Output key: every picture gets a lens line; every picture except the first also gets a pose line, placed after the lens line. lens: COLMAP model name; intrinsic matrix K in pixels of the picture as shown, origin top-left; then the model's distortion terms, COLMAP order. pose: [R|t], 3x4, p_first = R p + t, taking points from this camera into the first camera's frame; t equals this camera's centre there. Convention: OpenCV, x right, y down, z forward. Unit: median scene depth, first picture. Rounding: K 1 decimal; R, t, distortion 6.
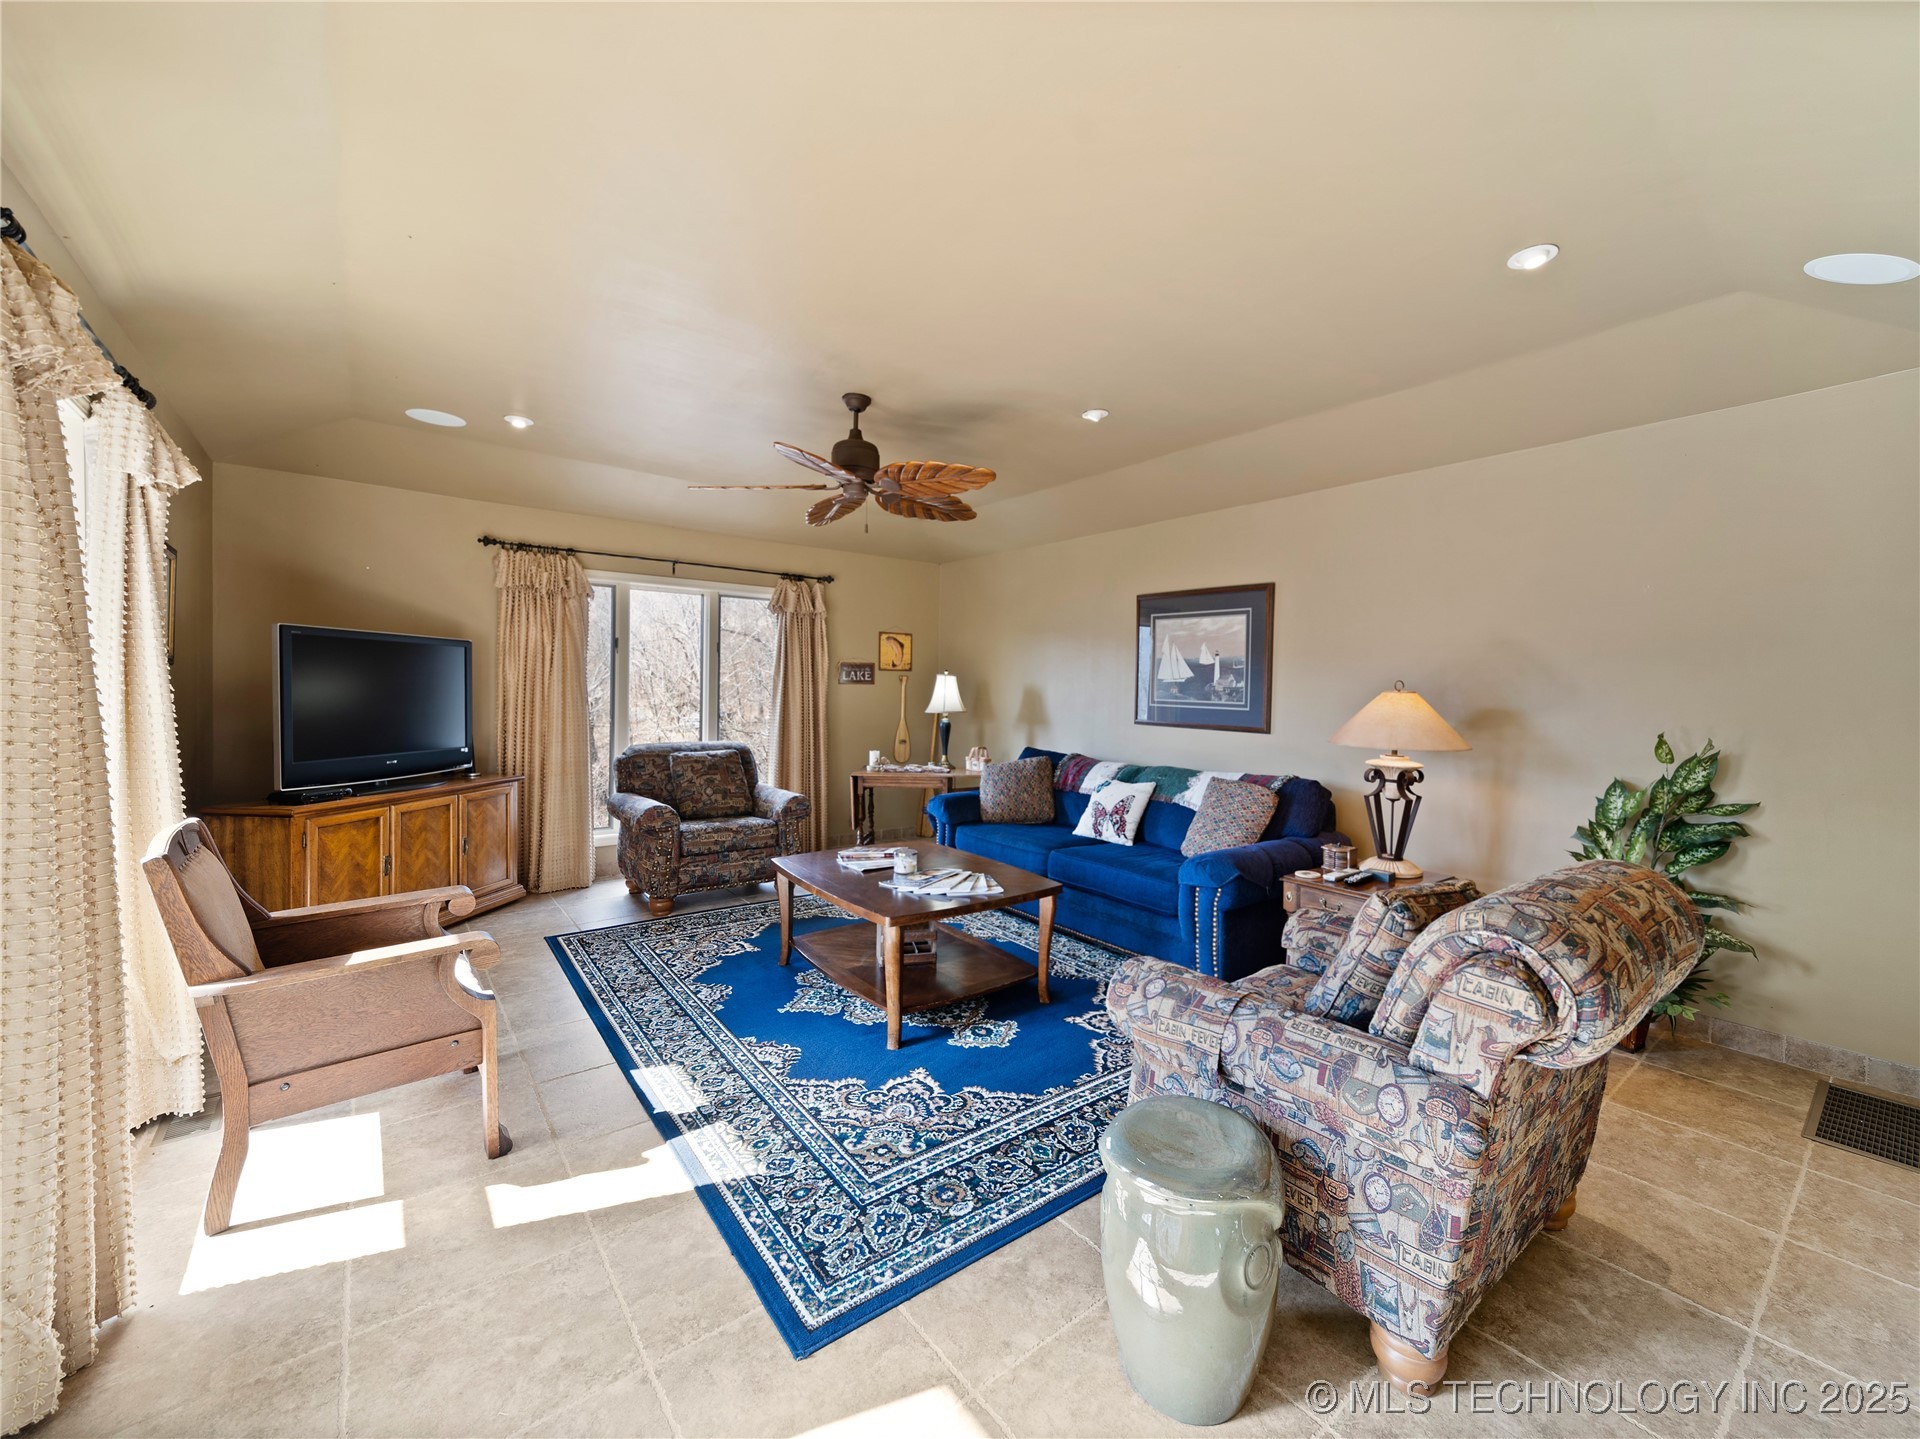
lens RADIAL K [[759.7, 0, 998.7], [0, 759.7, 700.9], [0, 0, 1]] dist [0.007330, -0.000421]
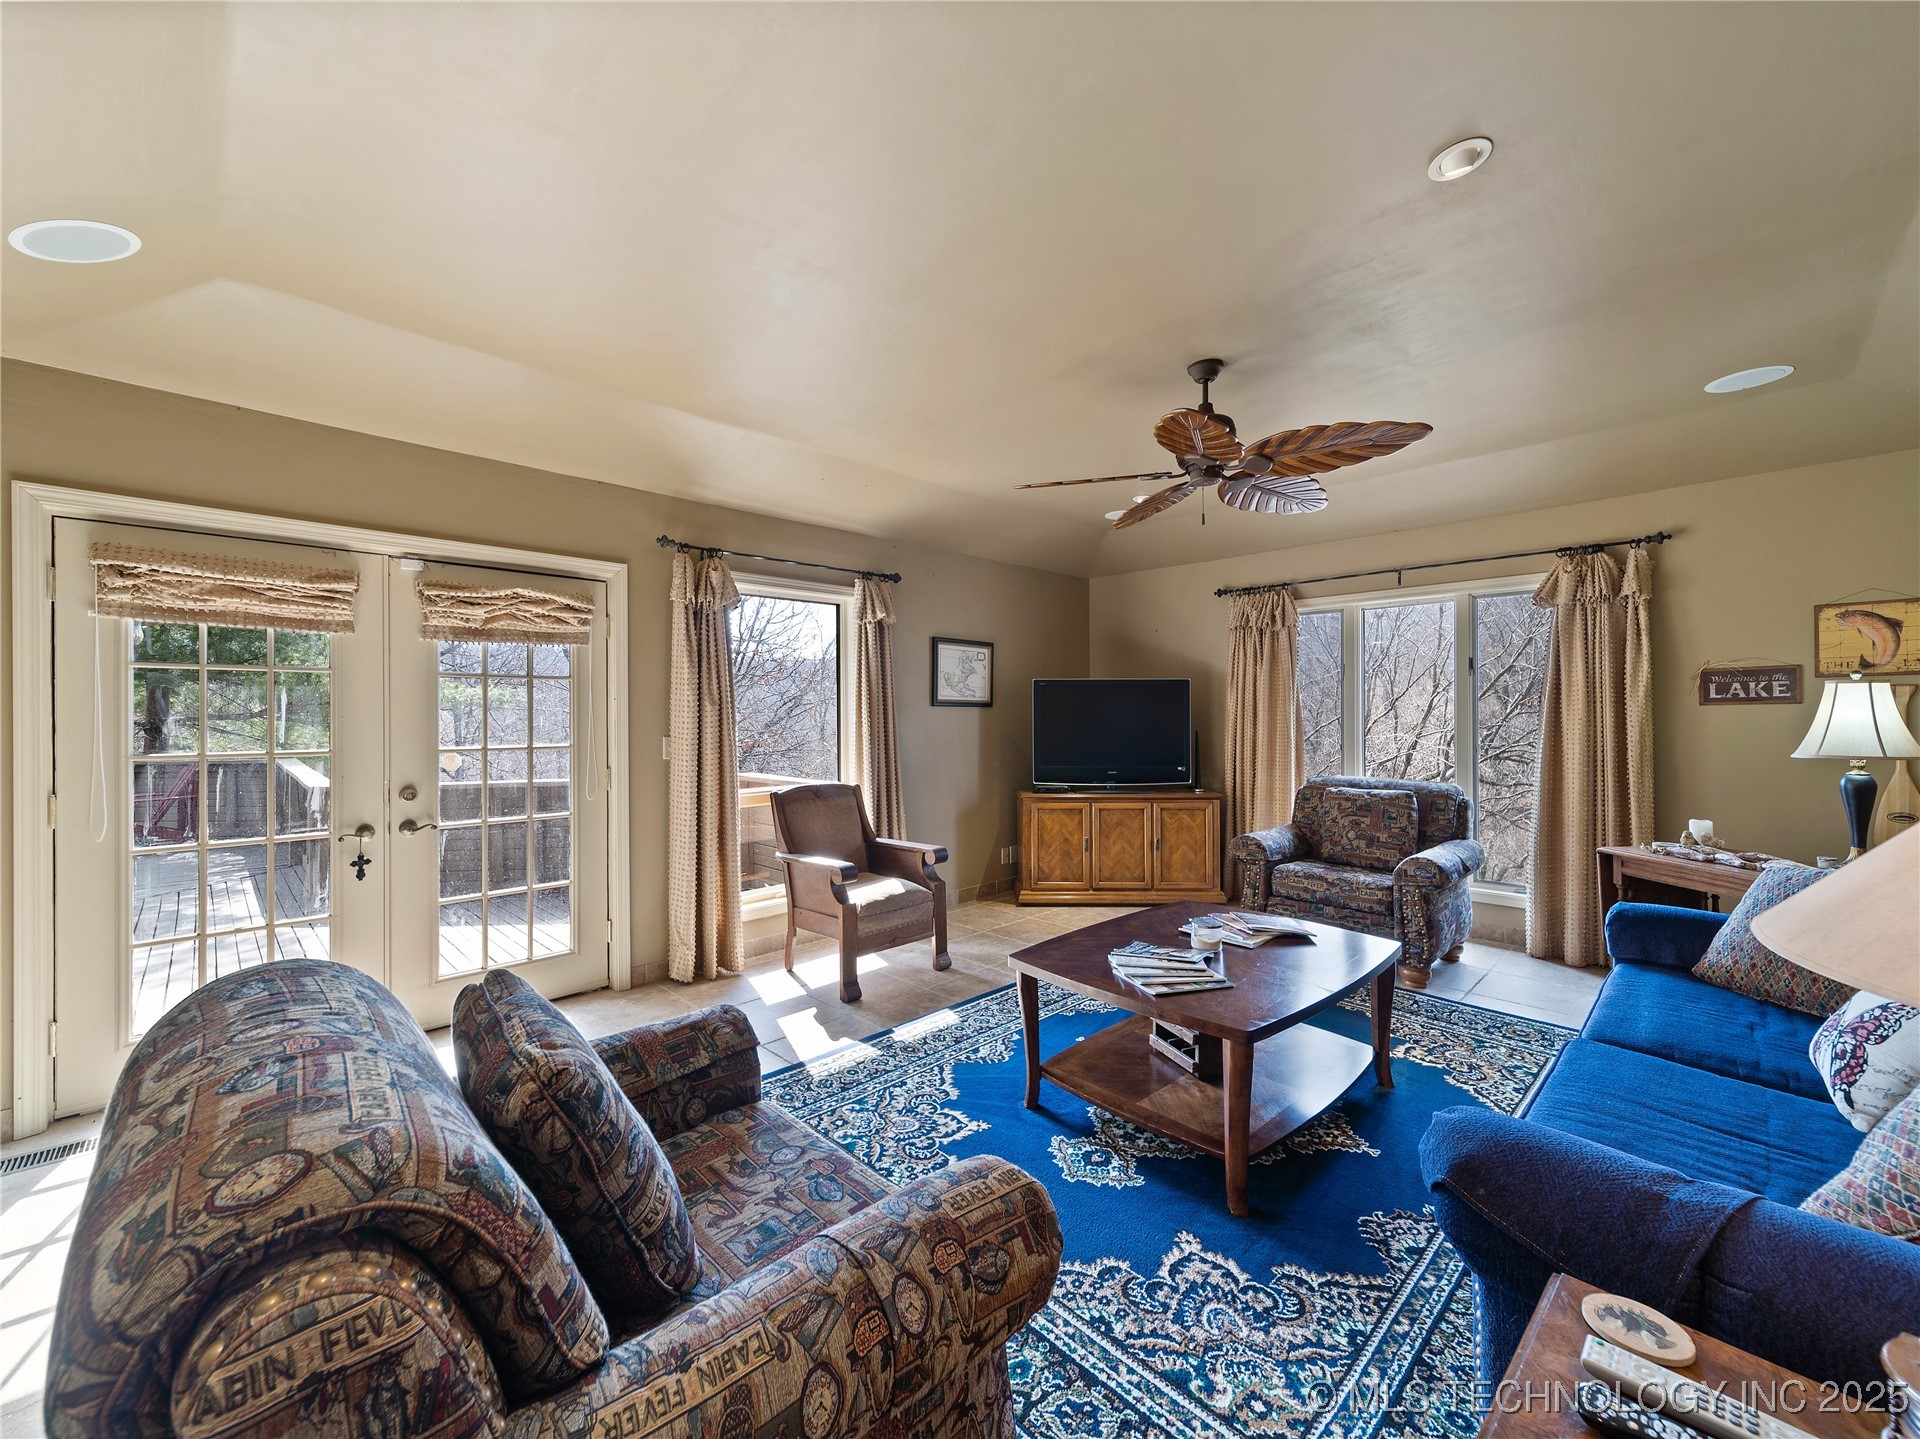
lens RADIAL K [[759.7, 0, 946.7], [0, 759.7, 710.6], [0, 0, 1]] dist [0.007330, -0.000421]
pose [[0.092575, -0.021384, -0.995476, 0.707918], [-0.008173, 0.999719, -0.022235, 0.000990], [0.995672, 0.010195, 0.092374, 0.739662]]
